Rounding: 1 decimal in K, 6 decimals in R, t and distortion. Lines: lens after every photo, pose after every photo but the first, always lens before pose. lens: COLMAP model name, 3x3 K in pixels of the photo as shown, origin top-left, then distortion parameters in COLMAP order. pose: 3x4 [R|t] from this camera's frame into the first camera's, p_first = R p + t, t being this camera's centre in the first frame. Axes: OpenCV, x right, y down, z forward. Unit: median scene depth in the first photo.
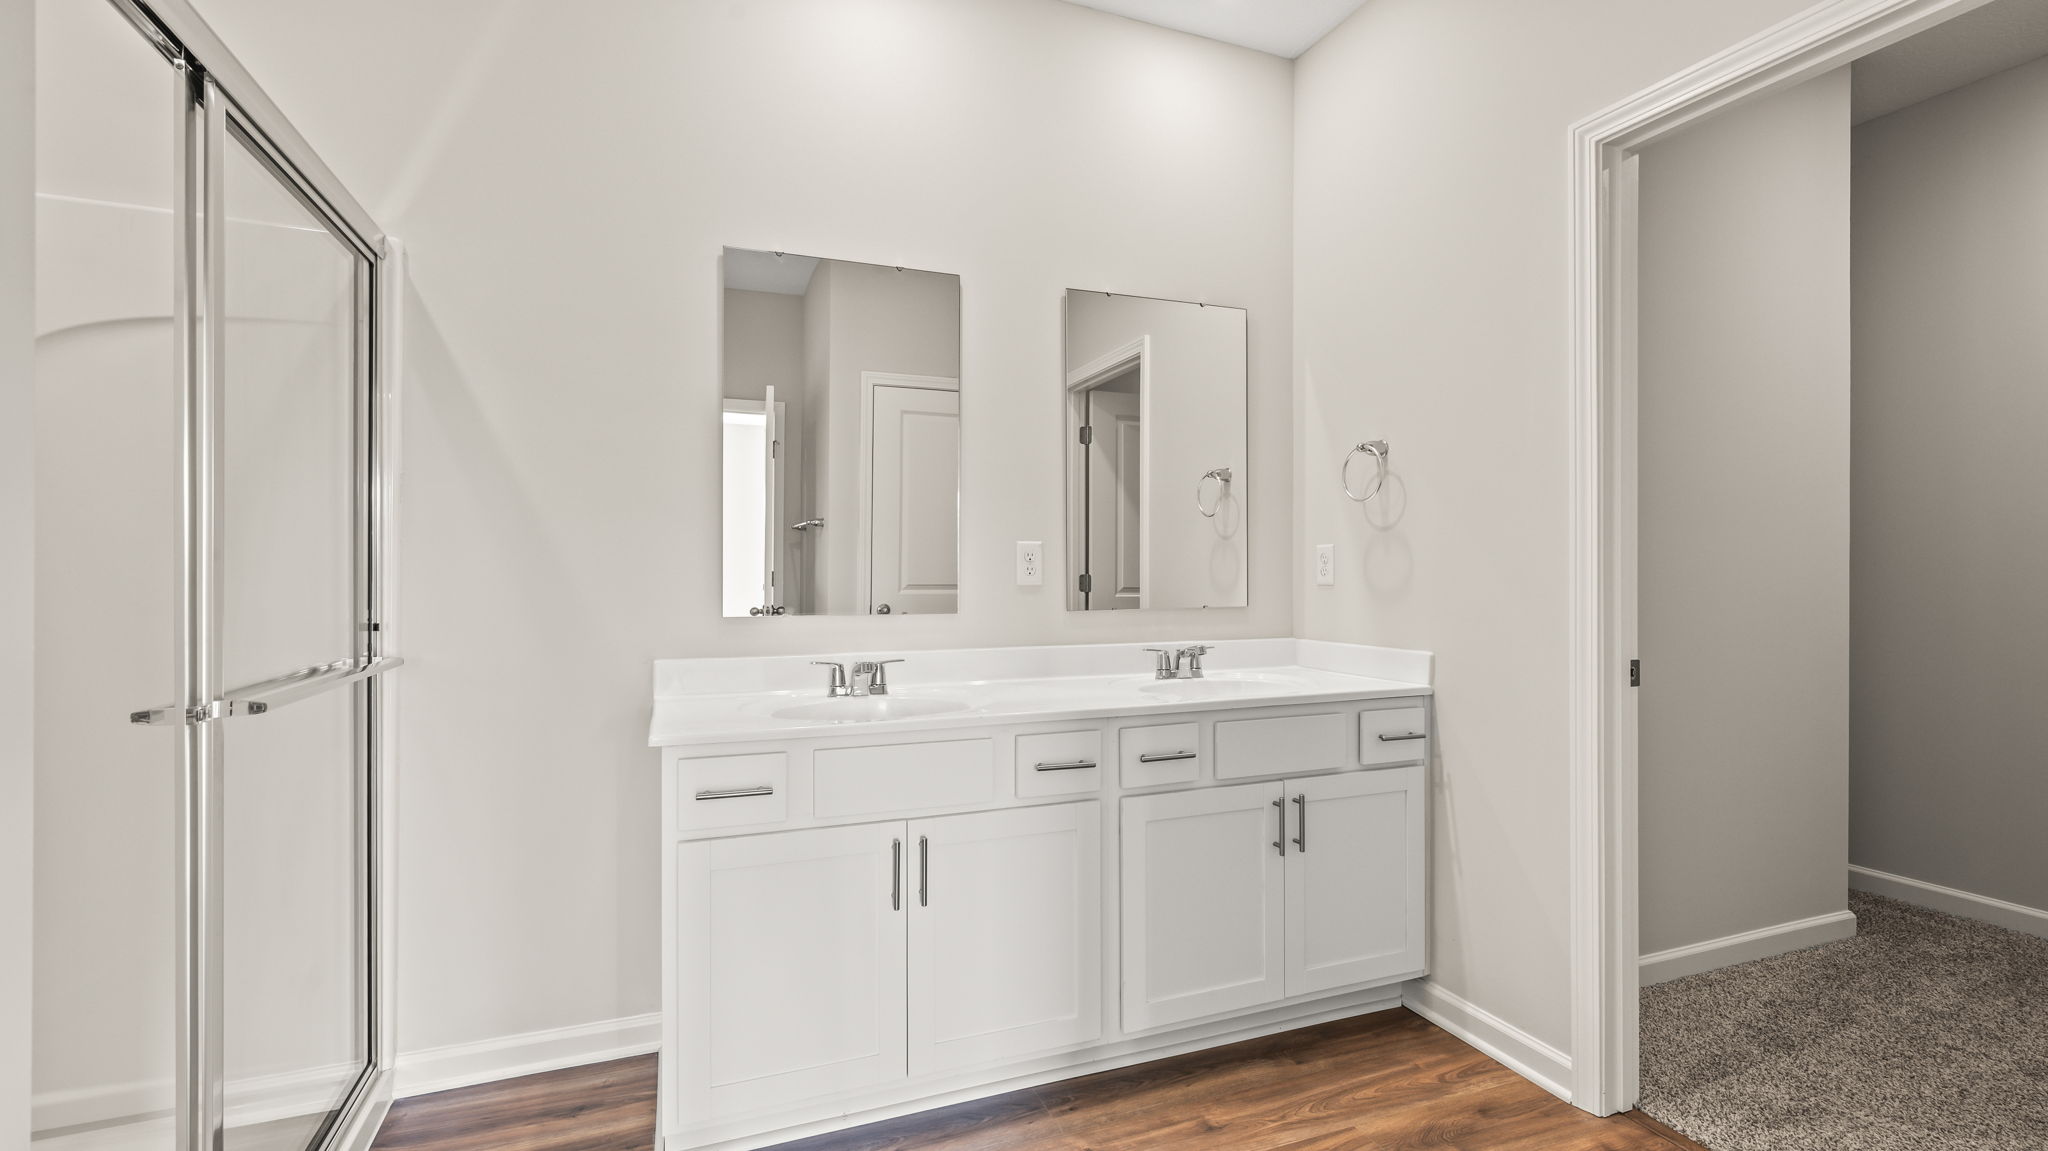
lens RADIAL K [[906.6, 0, 1021.7], [0, 906.6, 565.2], [0, 0, 1]] dist [-0.004239, -0.000611]
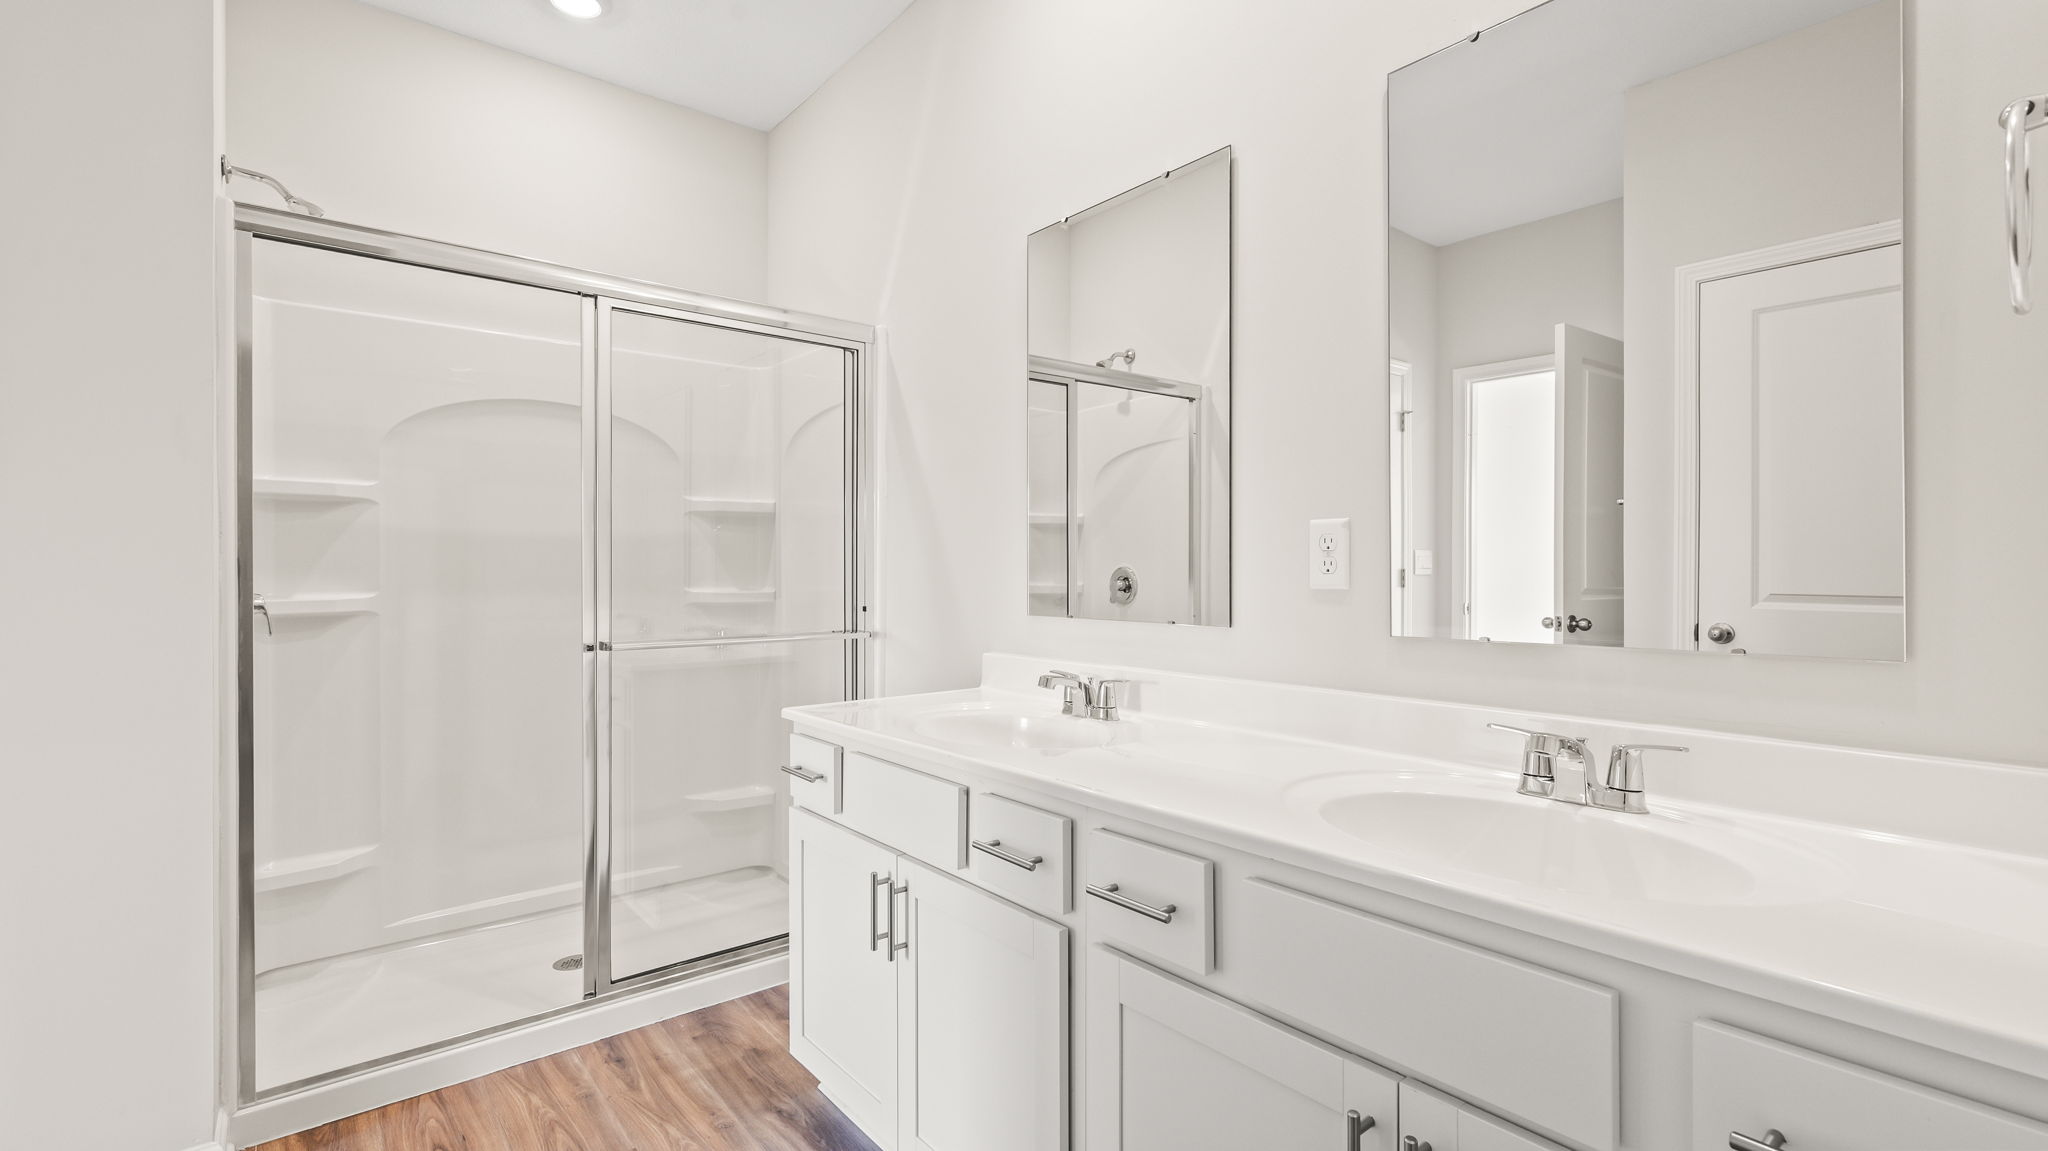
lens RADIAL K [[906.6, 0, 1020.0], [0, 906.6, 580.2], [0, 0, 1]] dist [-0.004239, -0.000611]
pose [[0.321638, 0.009398, -0.946816, 0.522505], [0.002138, 0.999941, 0.010652, 0.008308], [0.946860, -0.005450, 0.321599, 0.603261]]
